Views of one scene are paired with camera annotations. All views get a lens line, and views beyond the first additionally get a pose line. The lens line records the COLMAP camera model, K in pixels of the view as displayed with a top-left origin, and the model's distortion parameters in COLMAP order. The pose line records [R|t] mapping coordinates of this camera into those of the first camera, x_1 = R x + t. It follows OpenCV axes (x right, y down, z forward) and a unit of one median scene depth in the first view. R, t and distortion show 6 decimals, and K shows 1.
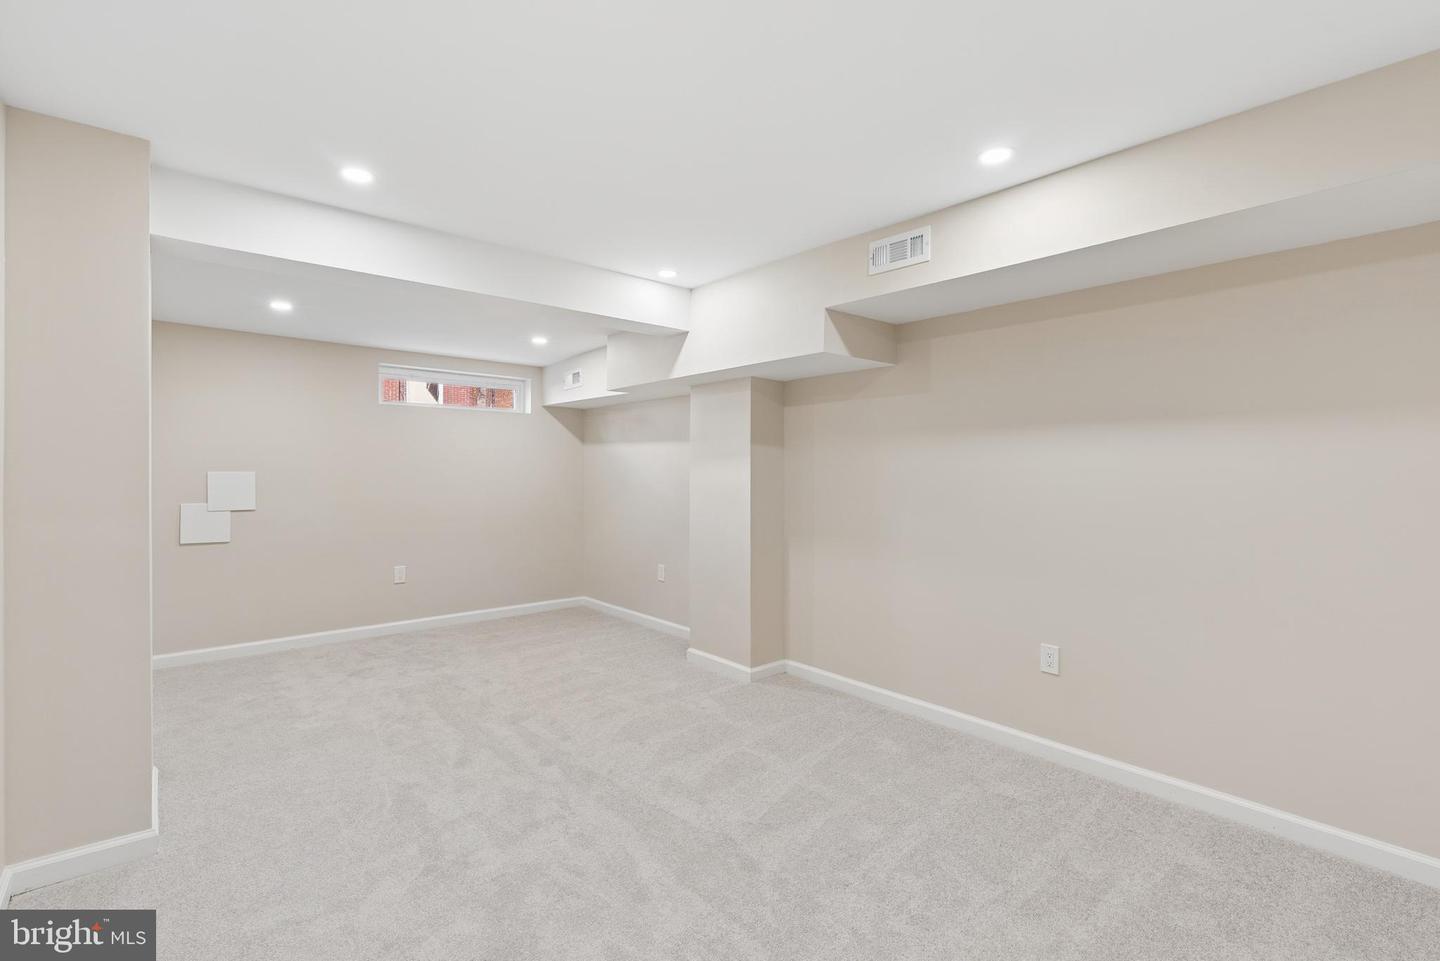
lens RADIAL K [[653.8, 0, 716.0], [0, 653.8, 474.9], [0, 0, 1]] dist [-0.003197, 0.001529]
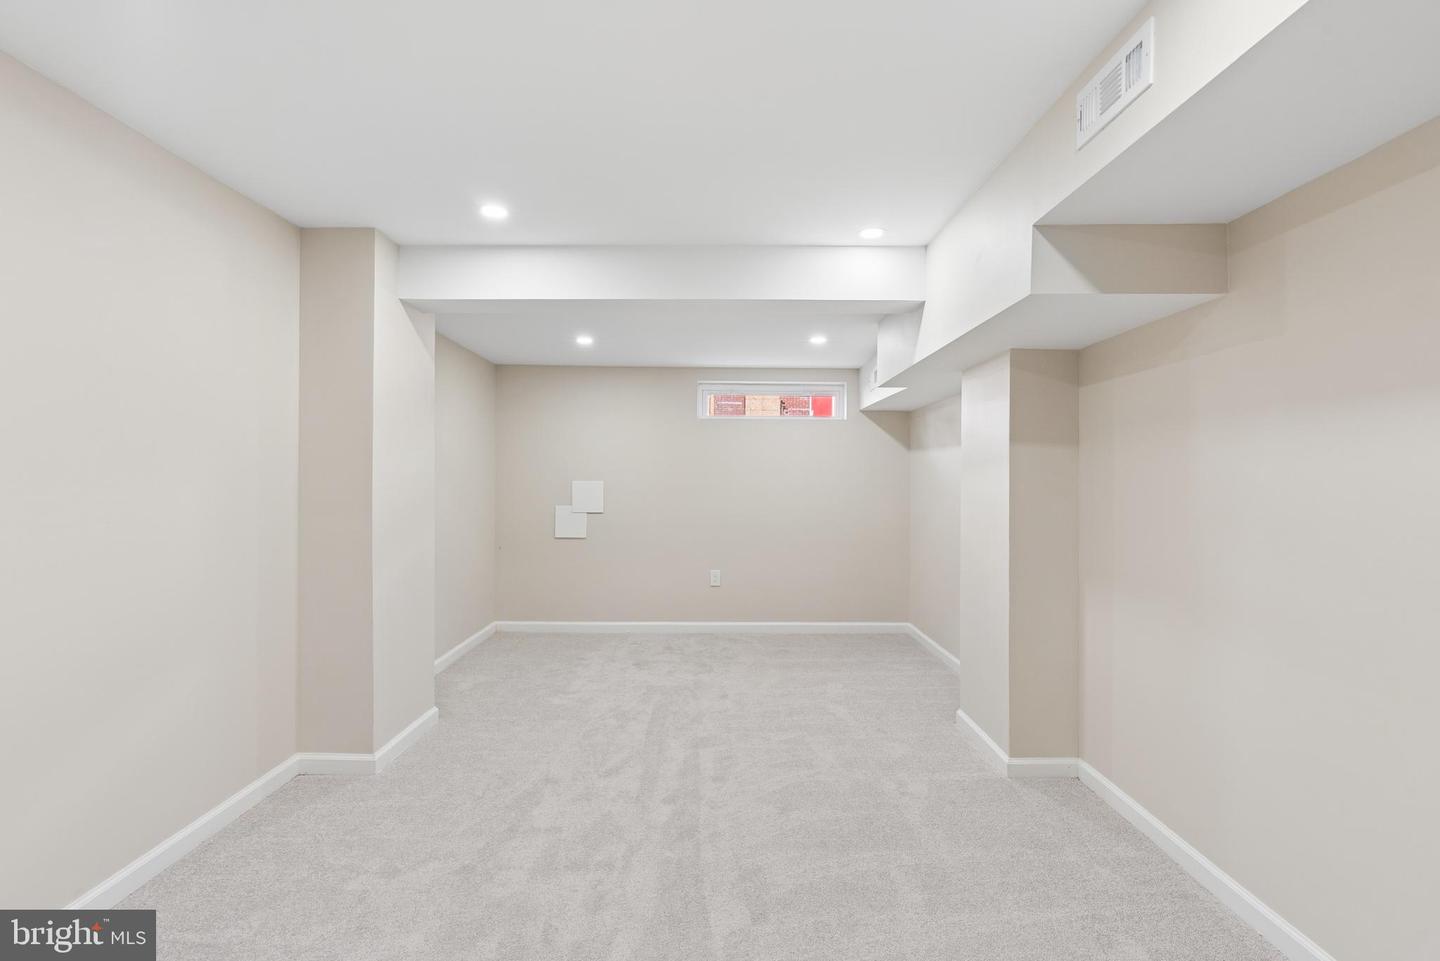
lens RADIAL K [[653.8, 0, 720.8], [0, 653.8, 481.5], [0, 0, 1]] dist [-0.003197, 0.001529]
pose [[0.759643, 0.002102, -0.650337, 0.283957], [-0.006829, 0.999965, -0.004745, 0.000463], [0.650305, 0.008046, 0.759631, 0.259034]]
